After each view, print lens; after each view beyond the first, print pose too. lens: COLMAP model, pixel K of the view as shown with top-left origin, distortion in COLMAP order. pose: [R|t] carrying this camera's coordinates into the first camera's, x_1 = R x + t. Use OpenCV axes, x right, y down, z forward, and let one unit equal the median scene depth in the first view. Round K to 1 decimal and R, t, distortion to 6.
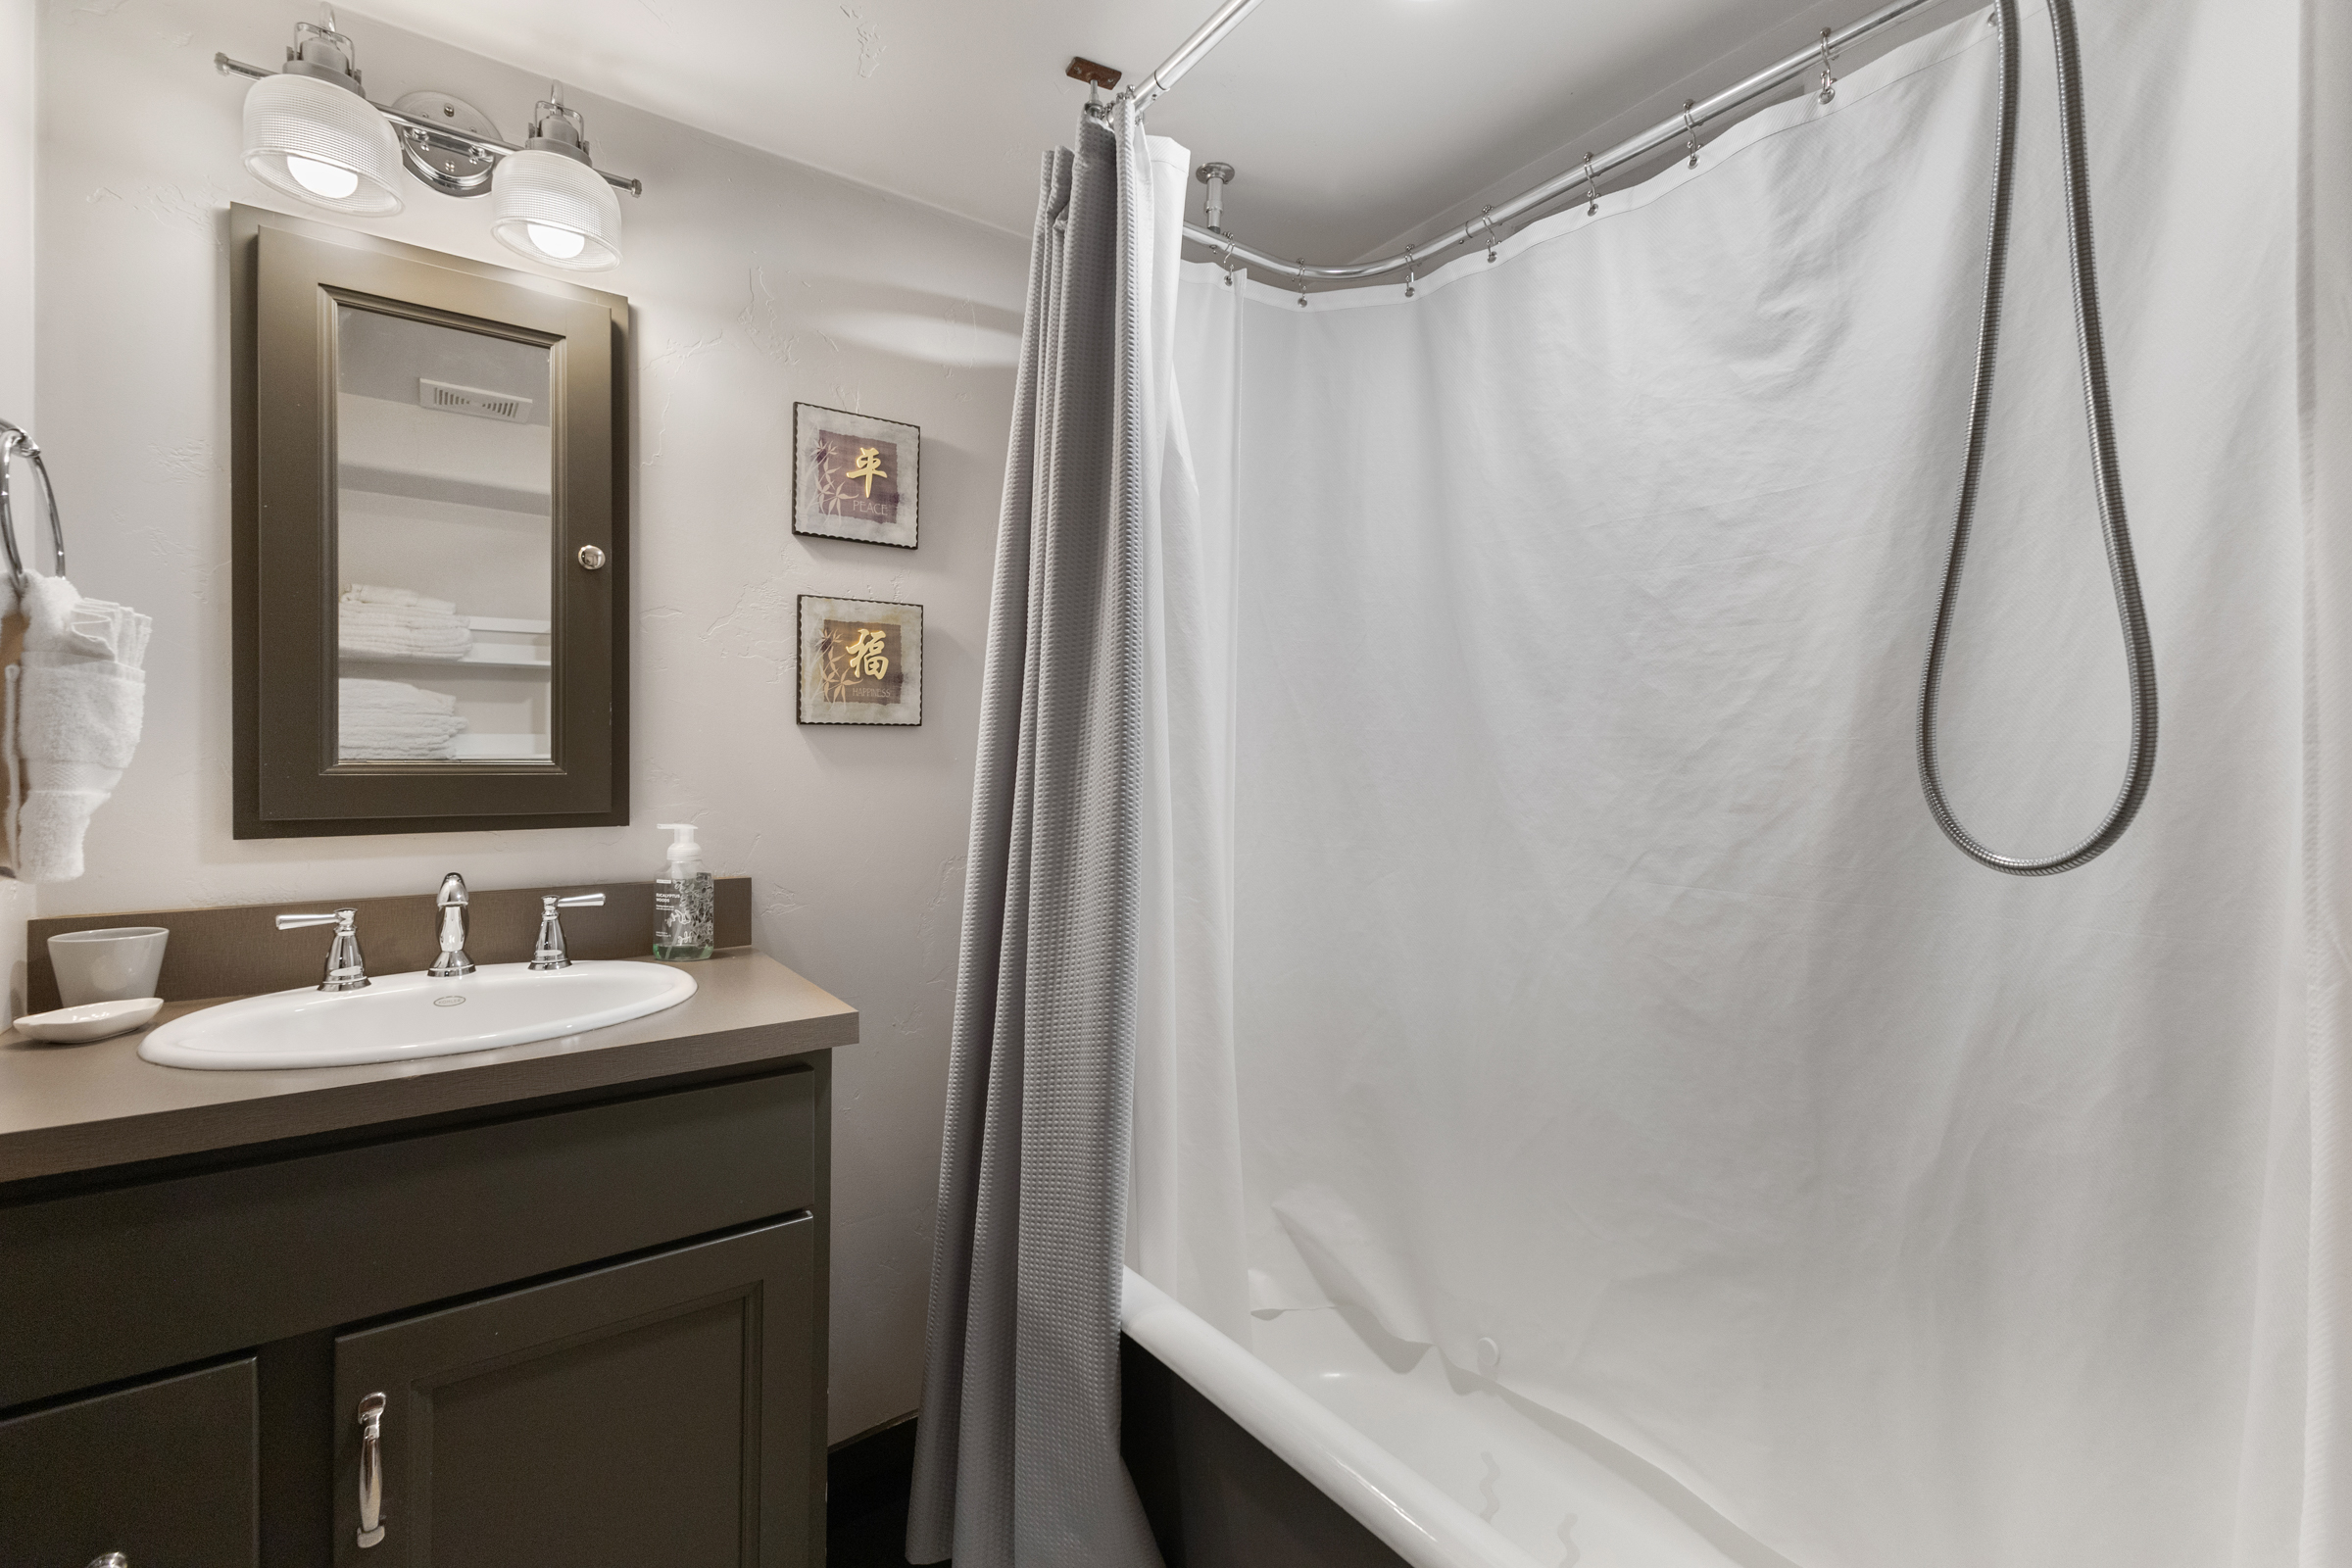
lens RADIAL K [[1010.4, 0, 1183.1], [0, 1010.4, 765.3], [0, 0, 1]] dist [0.013831, -0.000635]
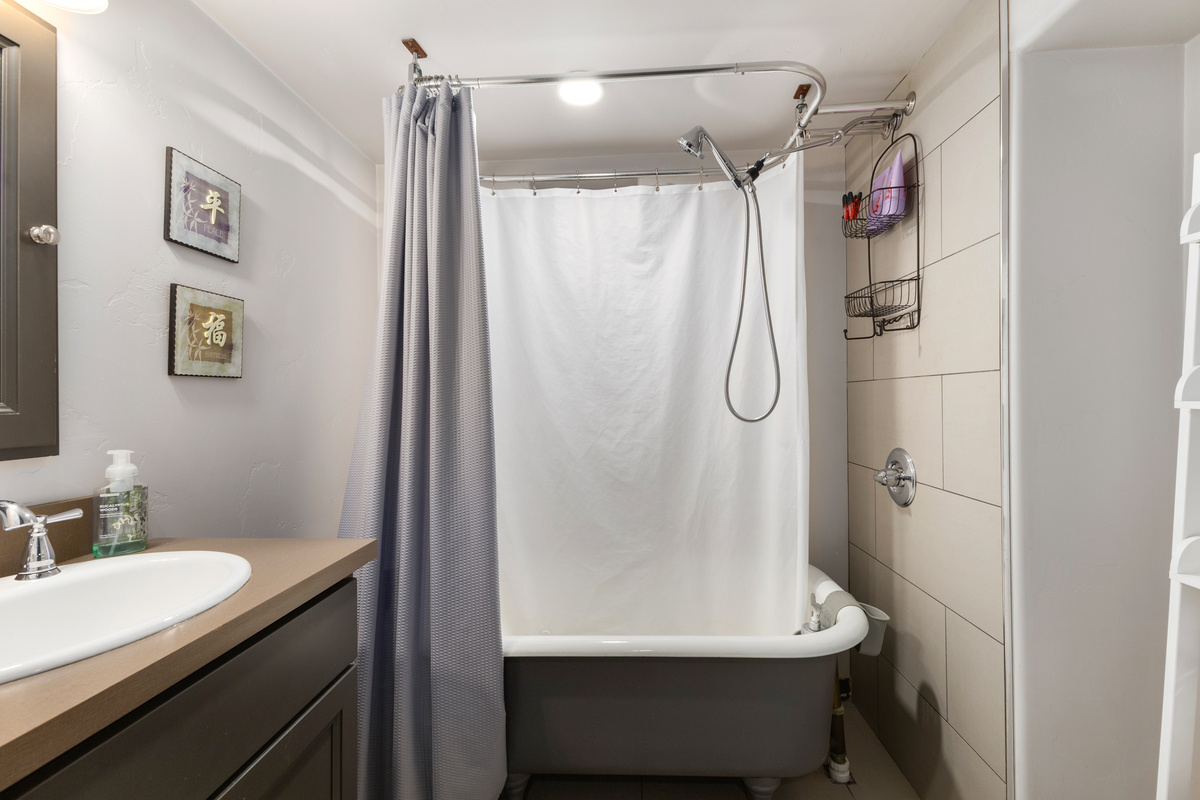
lens RADIAL K [[505.6, 0, 600.0], [0, 505.6, 400.0], [0, 0, 1]] dist [-0.000309, -0.000426]
pose [[0.641008, -0.011812, 0.767443, -0.590044], [0.017396, 0.999848, 0.000859, 0.003639], [-0.767337, 0.012799, 0.641116, 0.103279]]
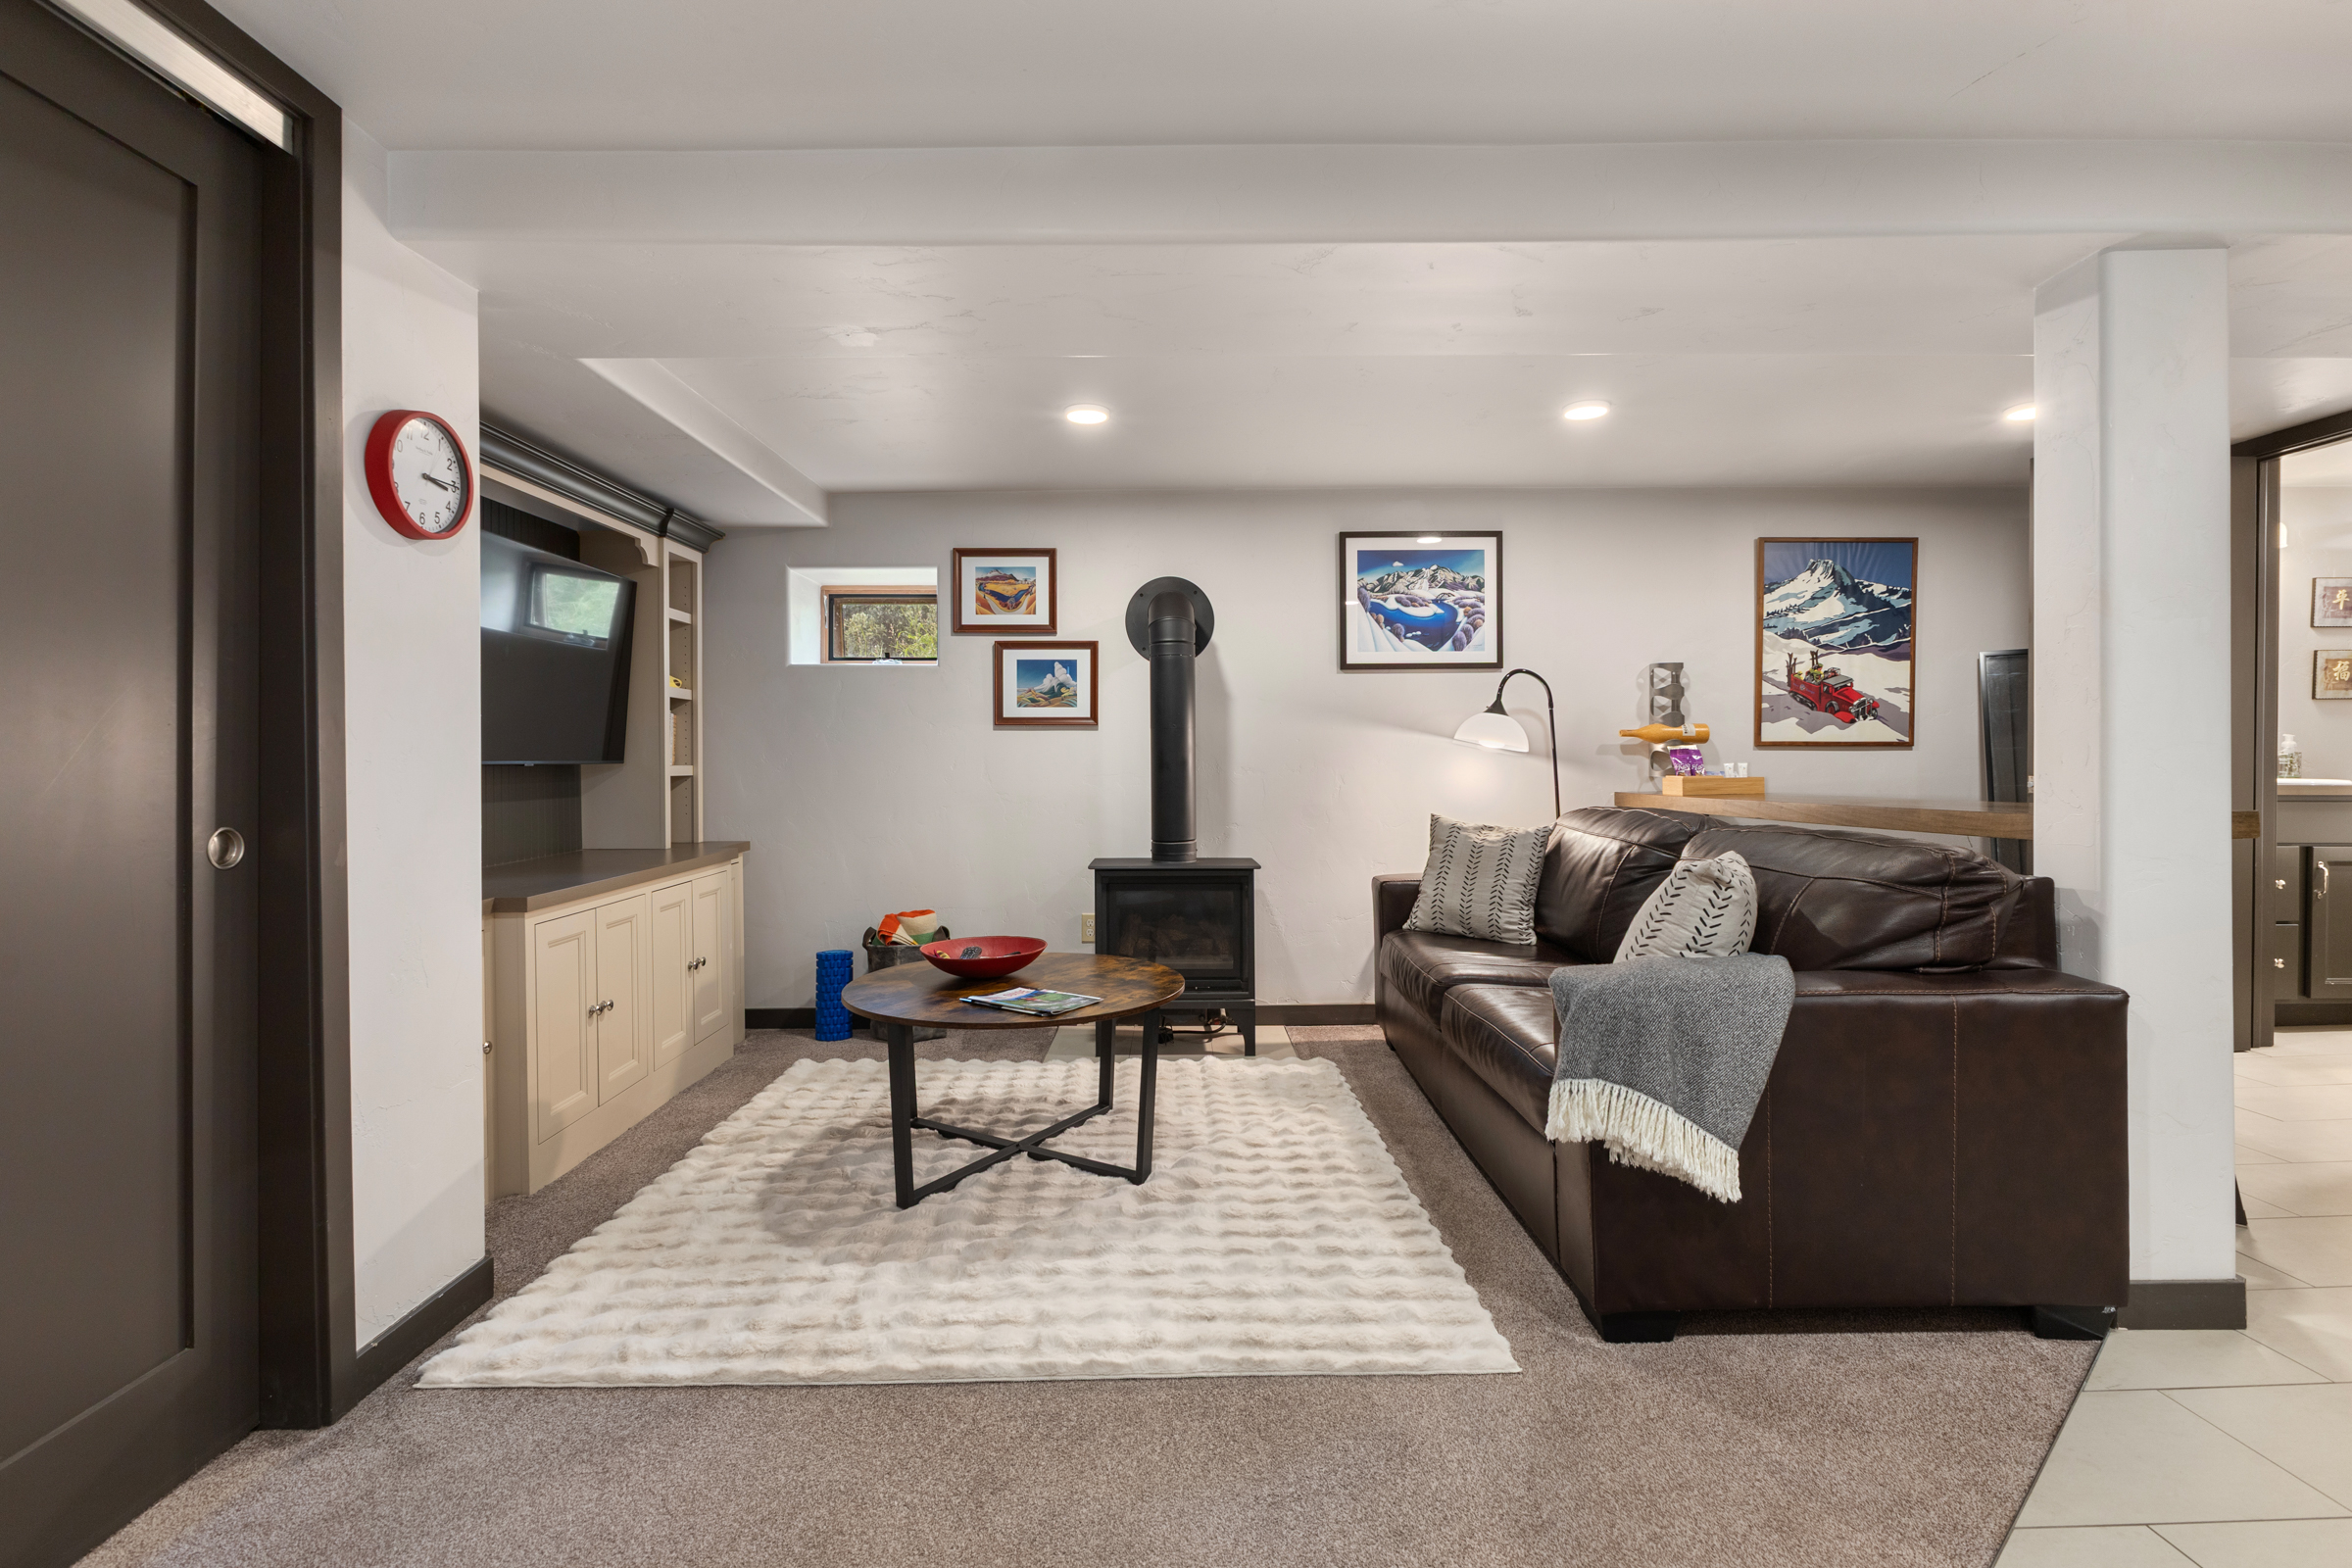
lens RADIAL K [[1052.1, 0, 1173.8], [0, 1052.1, 765.1], [0, 0, 1]] dist [-0.008960, 0.000425]
pose [[0.807221, 0.001270, -0.590248, -1.304174], [0.005609, 0.999936, 0.009823, 0.101151], [0.590223, -0.011240, 0.807162, -3.301733]]
